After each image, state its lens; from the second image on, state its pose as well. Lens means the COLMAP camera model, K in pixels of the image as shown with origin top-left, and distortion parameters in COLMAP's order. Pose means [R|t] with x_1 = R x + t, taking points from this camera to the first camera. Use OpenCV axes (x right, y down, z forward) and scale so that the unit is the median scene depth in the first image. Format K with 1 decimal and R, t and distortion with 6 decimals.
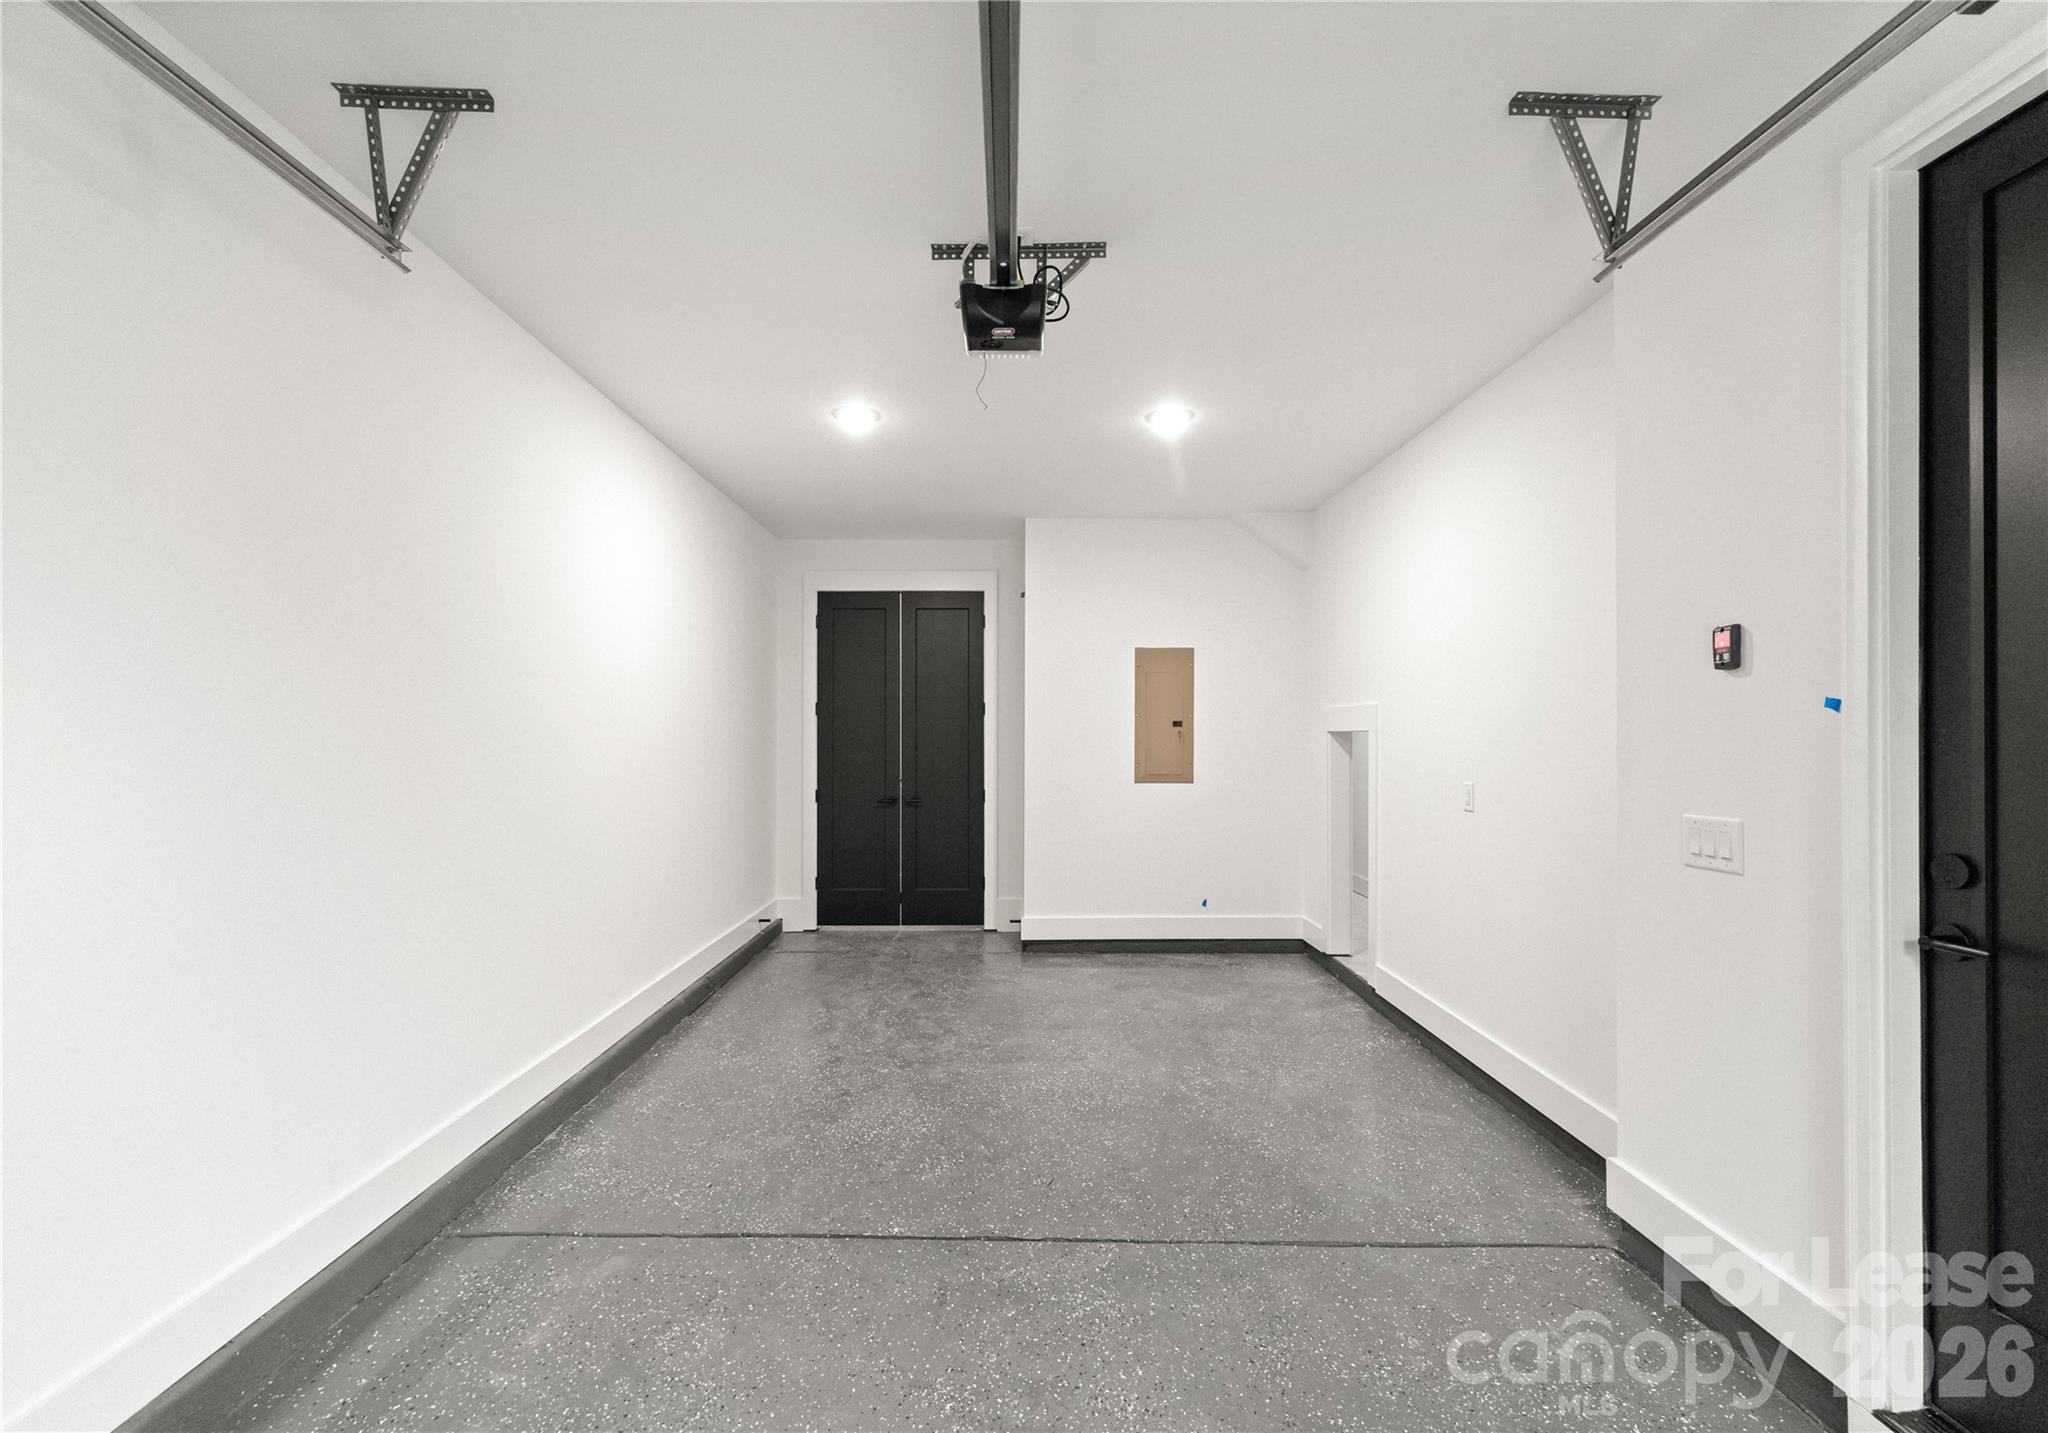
lens RADIAL K [[878.3, 0, 1024.5], [0, 878.3, 725.6], [0, 0, 1]] dist [0.001481, -0.000886]
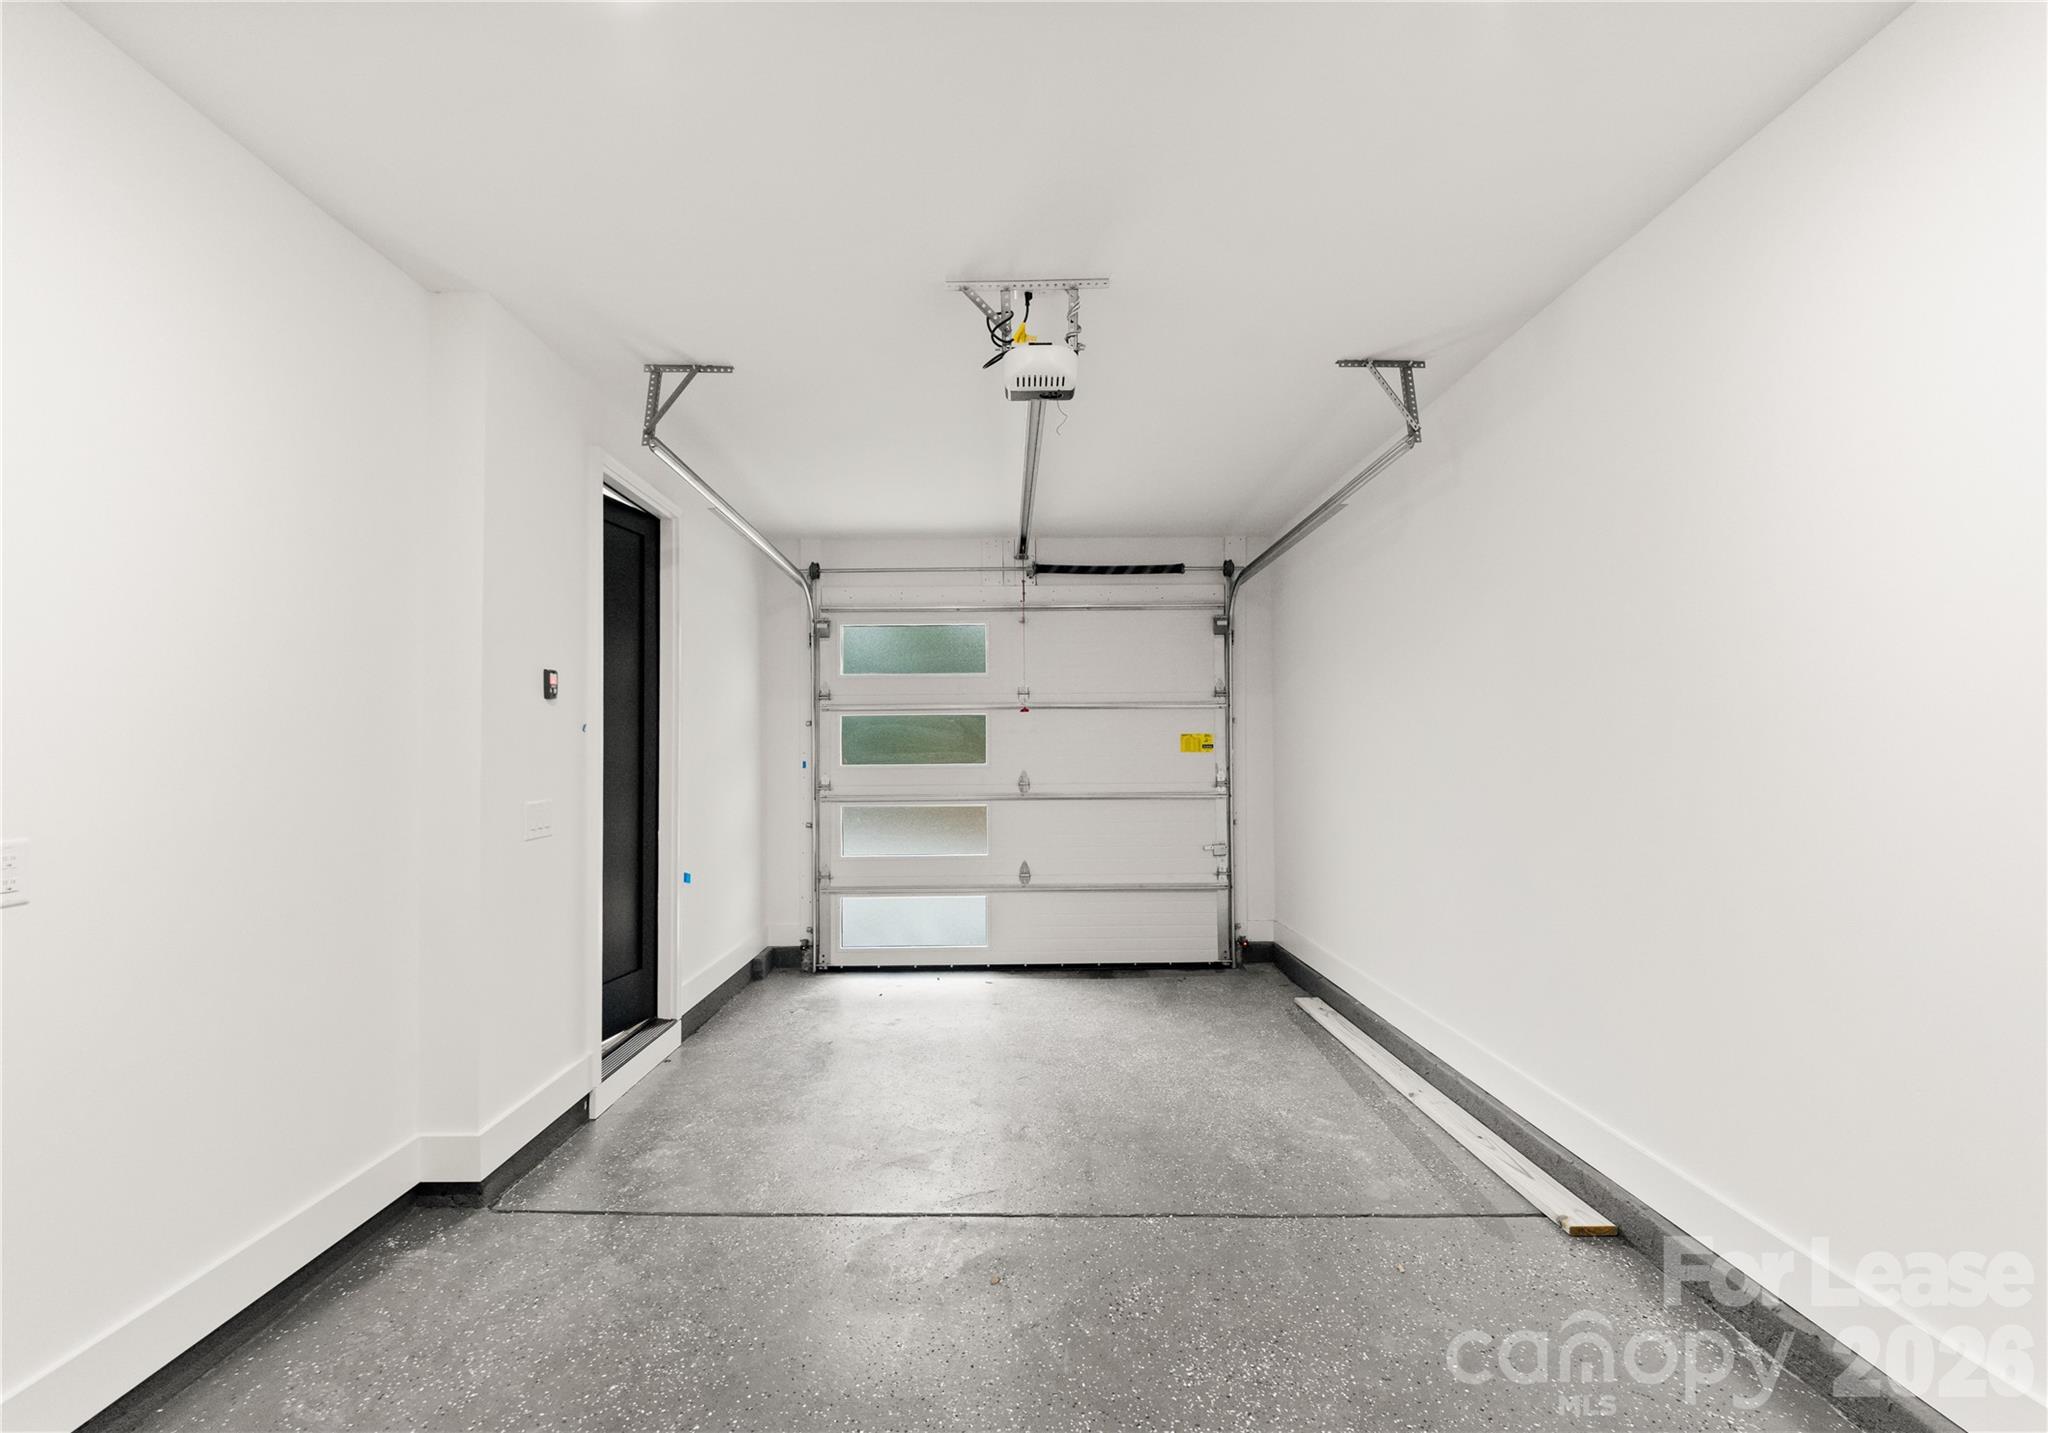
lens RADIAL K [[878.3, 0, 1021.1], [0, 878.3, 725.5], [0, 0, 1]] dist [0.001481, -0.000886]
pose [[-0.999988, 0.004953, -0.000146, 0.002663], [0.004955, 0.999161, -0.040647, 0.034923], [-0.000055, -0.040648, -0.999174, 1.900050]]
